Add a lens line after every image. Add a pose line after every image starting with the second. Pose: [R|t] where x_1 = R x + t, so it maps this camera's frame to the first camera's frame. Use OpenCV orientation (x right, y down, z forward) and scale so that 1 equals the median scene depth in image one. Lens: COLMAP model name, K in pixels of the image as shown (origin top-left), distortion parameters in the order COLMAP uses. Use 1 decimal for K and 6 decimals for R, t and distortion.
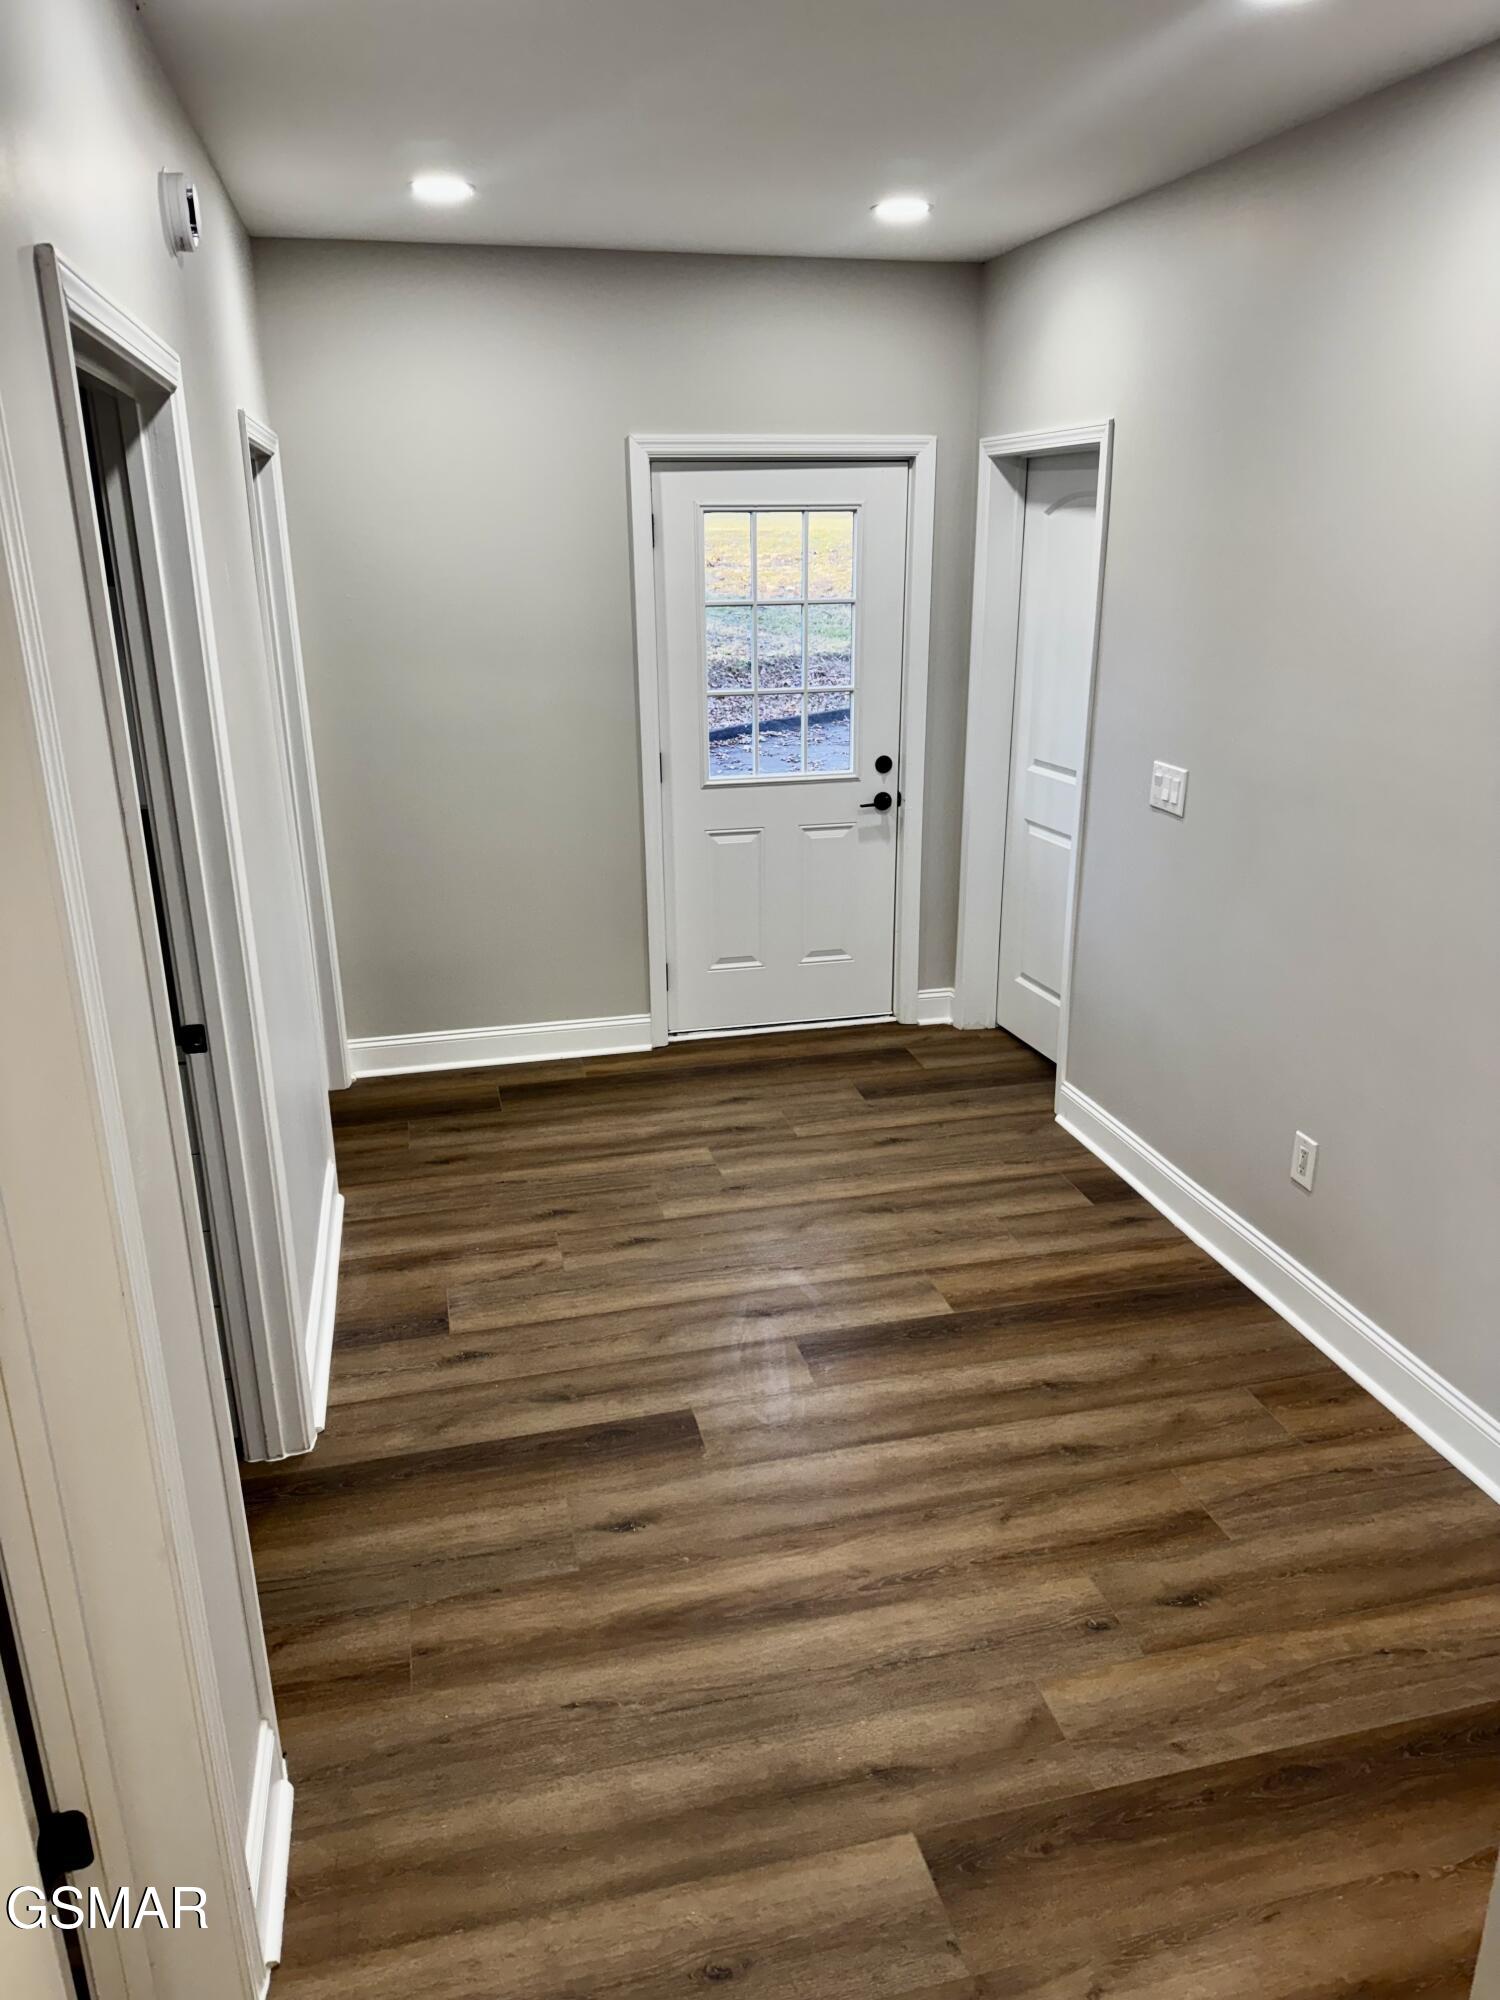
lens RADIAL K [[1416.5, 0, 752.2], [0, 1416.5, 1002.4], [0, 0, 1]] dist [0.001045, -0.000022]
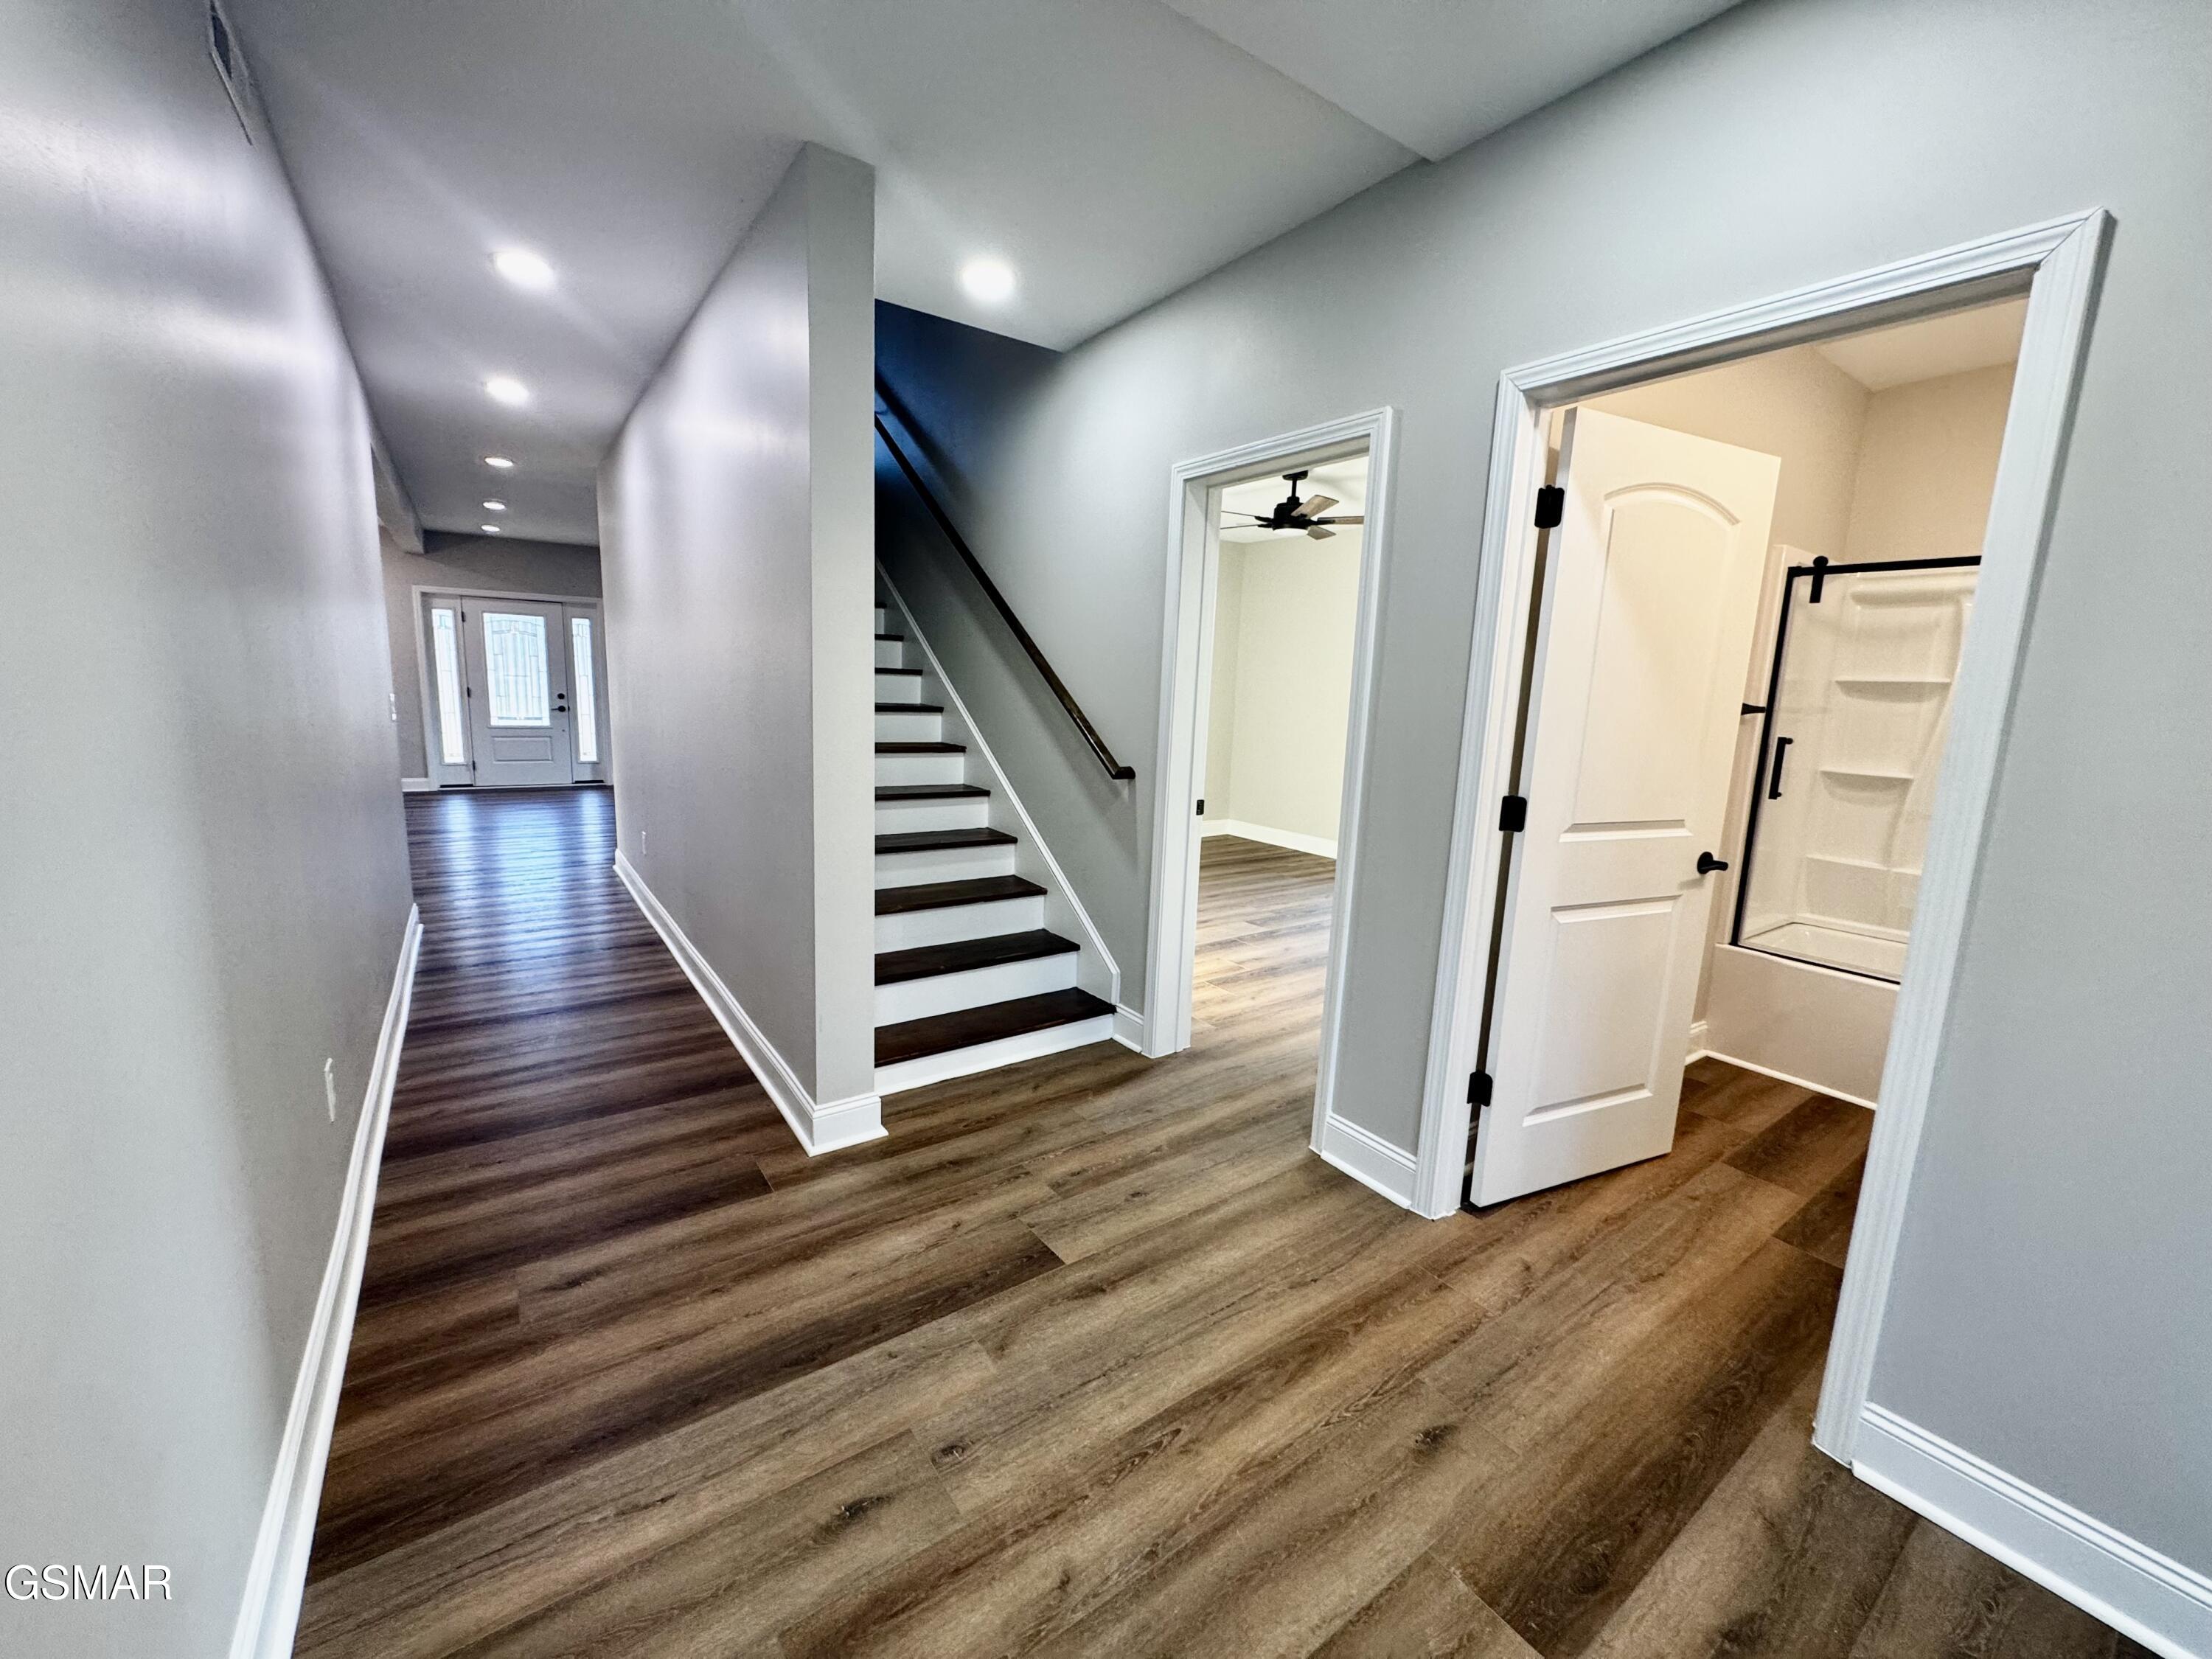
lens RADIAL K [[886.9, 0, 1105.5], [0, 886.9, 832.0], [0, 0, 1]] dist [0.002214, 0.000168]
pose [[-0.926449, 0.037668, -0.374530, 0.370414], [-0.145099, 0.882350, 0.447665, -0.264229], [0.347329, 0.469083, -0.811987, 1.369915]]
